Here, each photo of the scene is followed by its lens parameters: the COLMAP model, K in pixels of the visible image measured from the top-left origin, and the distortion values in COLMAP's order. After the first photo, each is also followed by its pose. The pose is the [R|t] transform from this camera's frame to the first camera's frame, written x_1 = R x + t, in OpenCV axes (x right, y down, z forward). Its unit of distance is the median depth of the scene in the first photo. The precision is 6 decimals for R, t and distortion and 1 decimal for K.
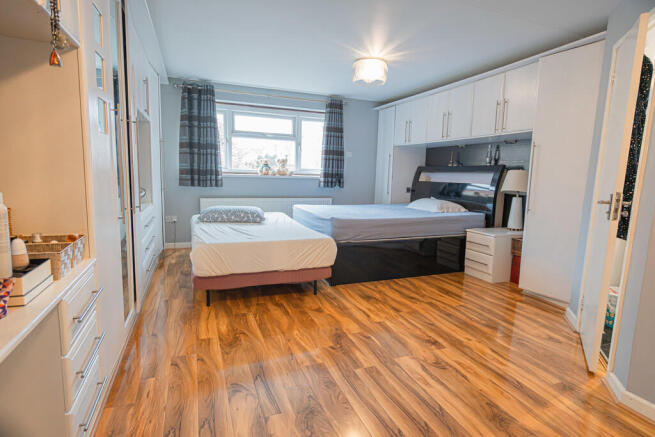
lens RADIAL K [[332.5, 0, 328.7], [0, 332.5, 216.7], [0, 0, 1]] dist [-0.001144, -0.000198]
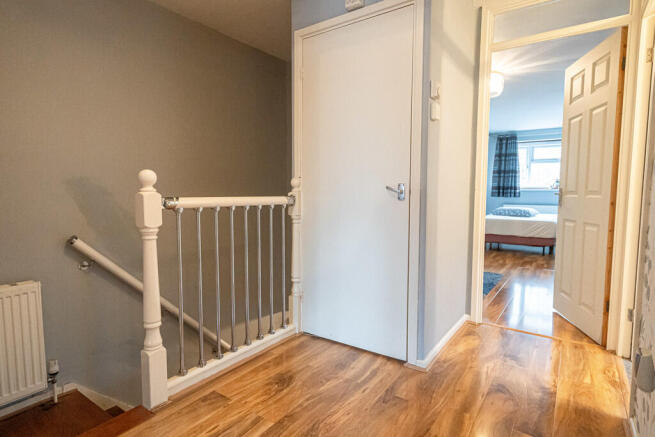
lens RADIAL K [[332.5, 0, 327.9], [0, 332.5, 217.5], [0, 0, 1]] dist [-0.001144, -0.000198]
pose [[0.512809, 0.043343, -0.857408, 0.562681], [-0.100592, 0.994879, -0.009871, 0.109543], [0.852589, 0.091311, 0.514543, -0.539704]]
